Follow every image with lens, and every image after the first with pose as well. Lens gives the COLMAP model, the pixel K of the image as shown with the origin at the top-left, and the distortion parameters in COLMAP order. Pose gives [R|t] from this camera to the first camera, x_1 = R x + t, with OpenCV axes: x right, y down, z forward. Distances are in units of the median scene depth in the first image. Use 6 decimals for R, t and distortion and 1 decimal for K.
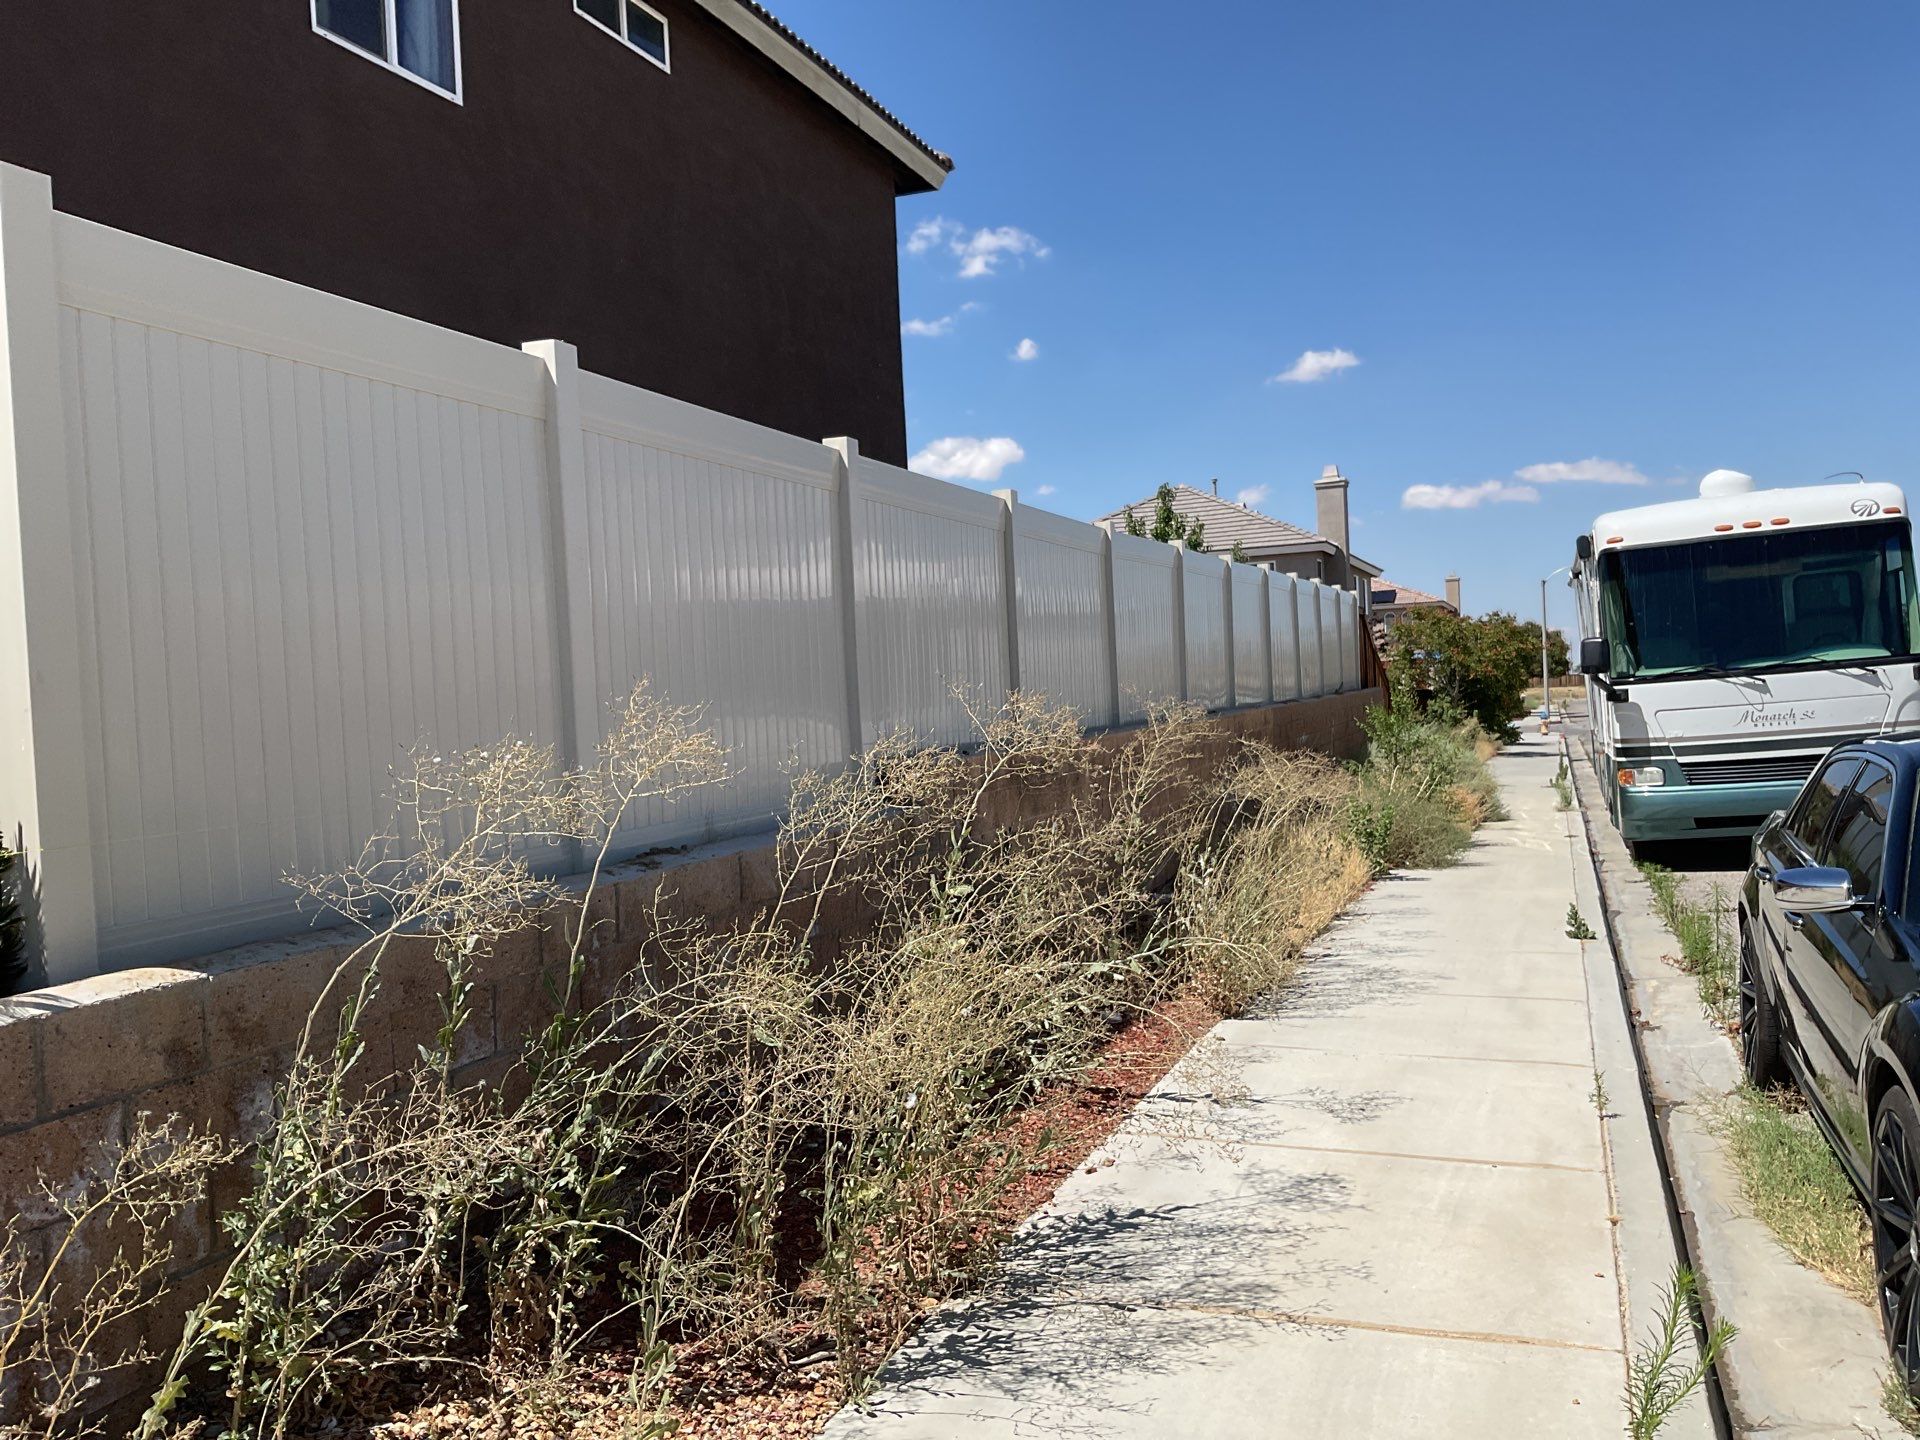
lens RADIAL K [[1596.1, 0, 958.3], [0, 1596.1, 726.4], [0, 0, 1]] dist [0.068914, -0.114072]
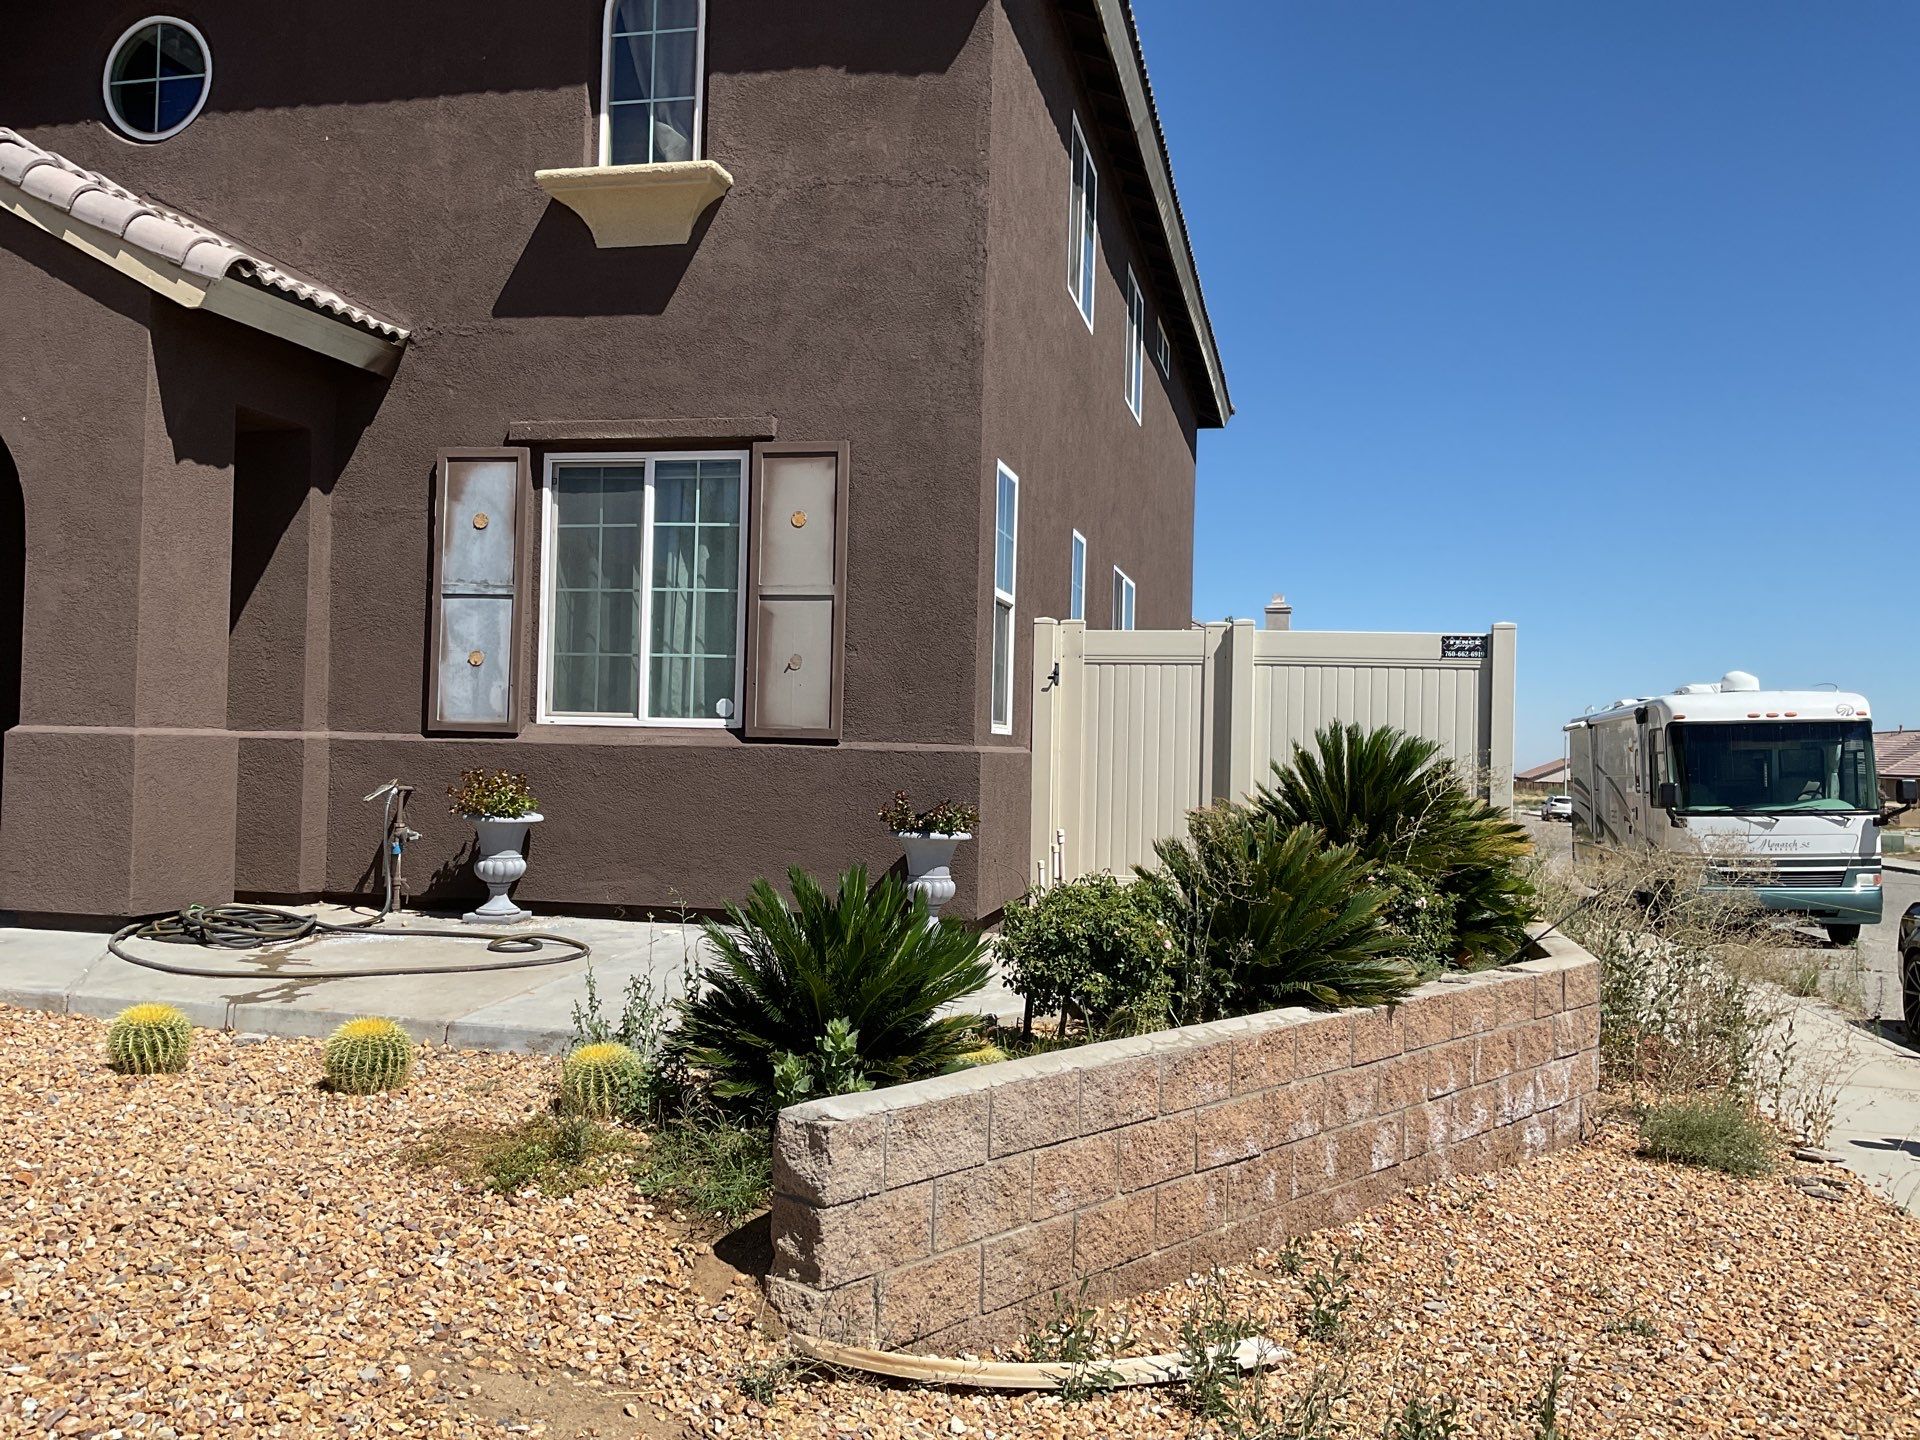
lens RADIAL K [[1596.1, 0, 959.7], [0, 1596.1, 719.5], [0, 0, 1]] dist [0.068914, -0.114072]
pose [[0.987479, 0.076490, 0.137962, -0.822843], [-0.070571, 0.996384, -0.047306, 0.005690], [-0.141082, 0.036978, 0.989307, -0.675181]]
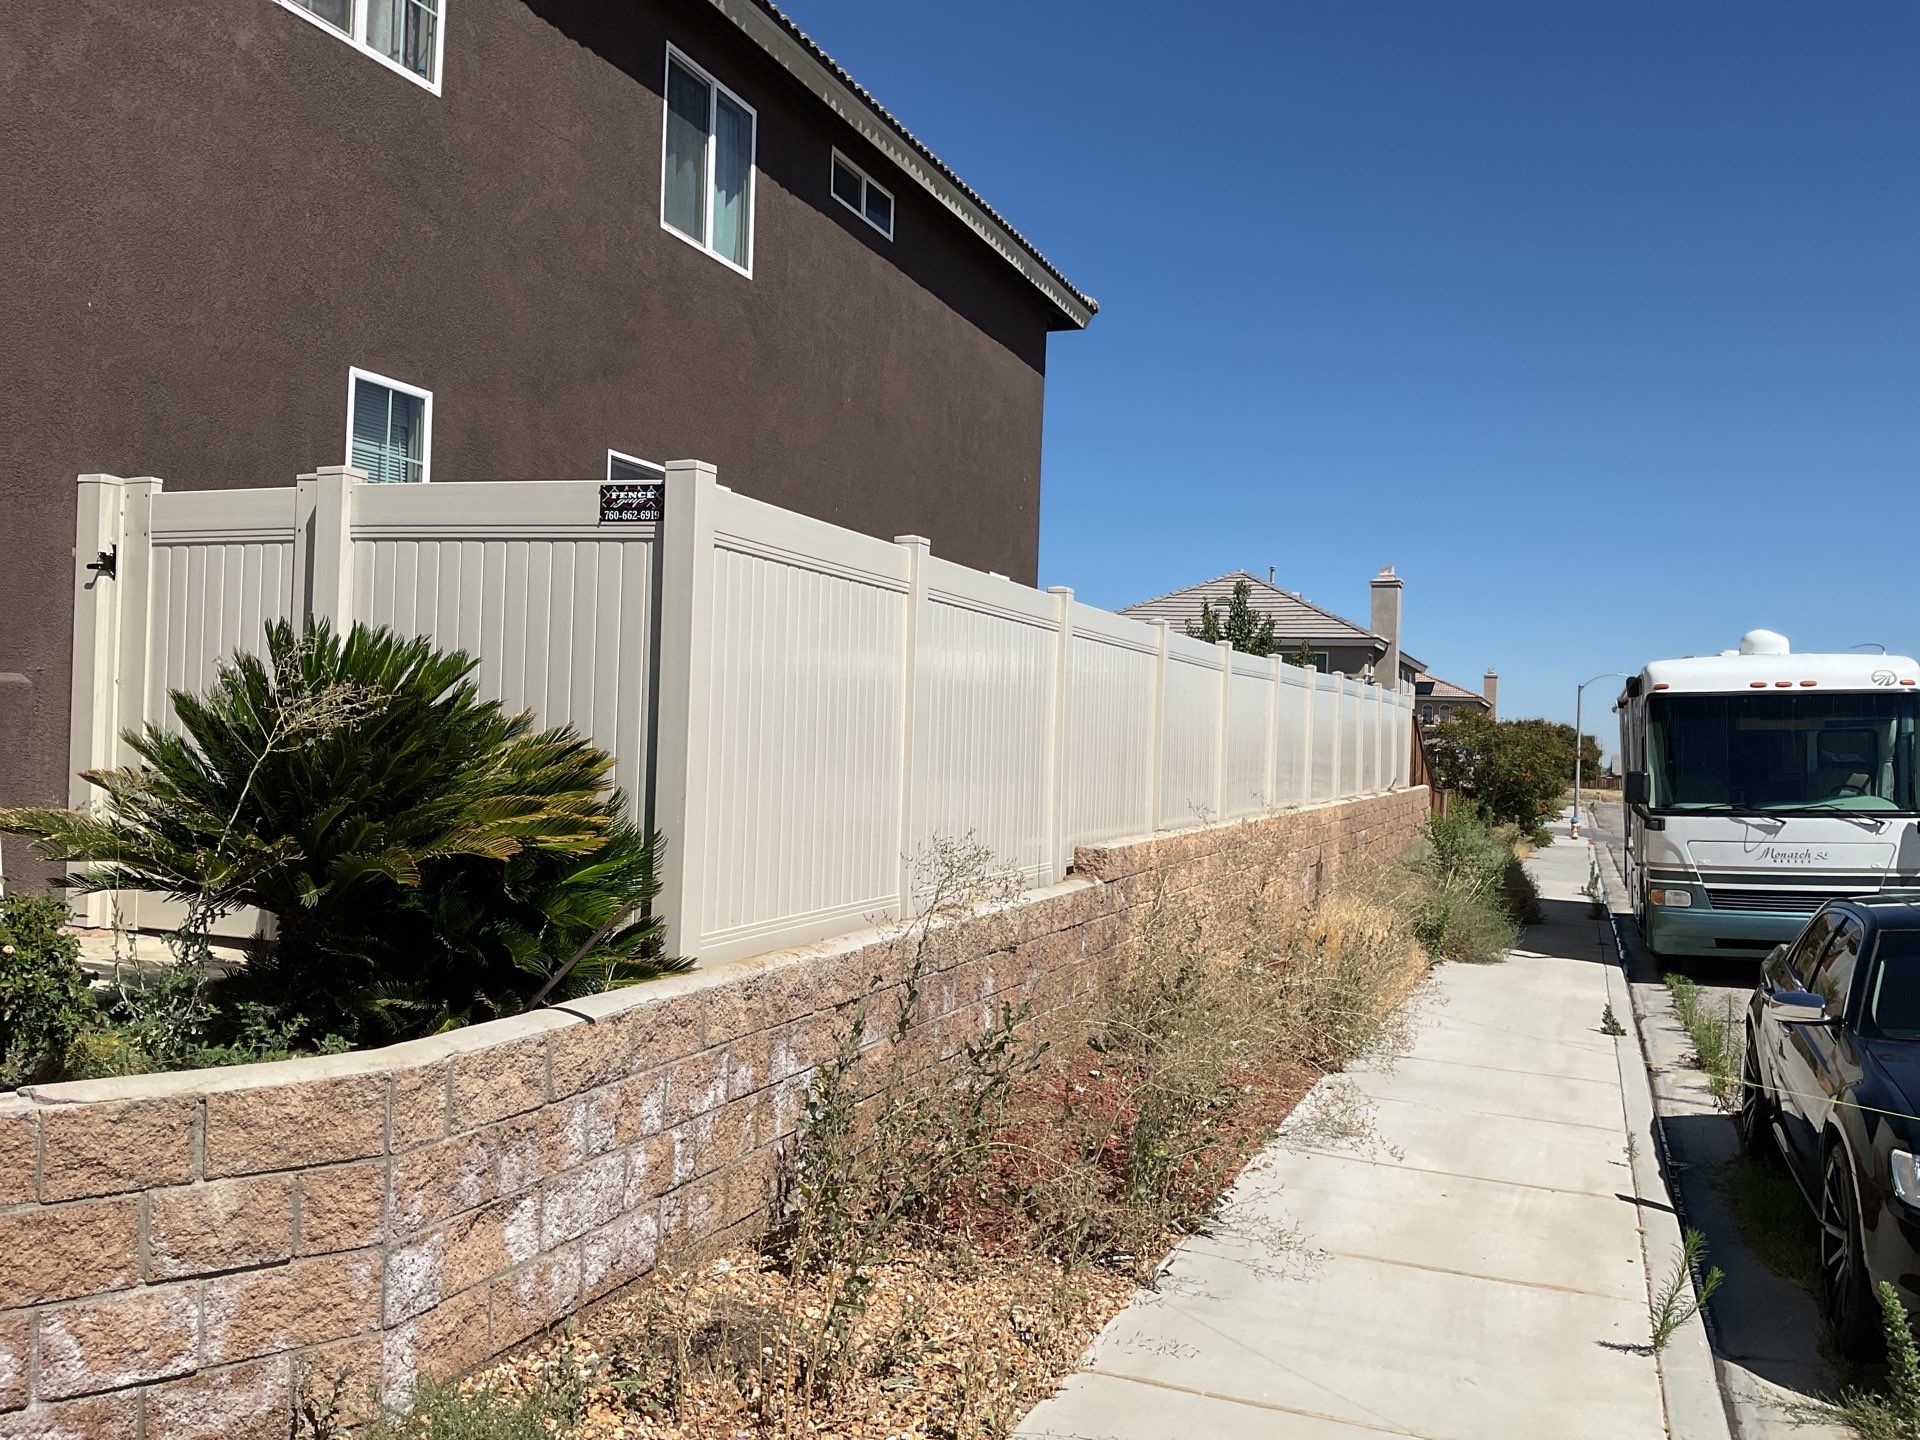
lens RADIAL K [[1596.1, 0, 960.3], [0, 1596.1, 705.6], [0, 0, 1]] dist [0.068914, -0.114072]
pose [[0.996305, 0.084412, -0.015833, -0.118234], [-0.085006, 0.995511, -0.041607, -0.024057], [0.012250, 0.042799, 0.999009, -0.254014]]
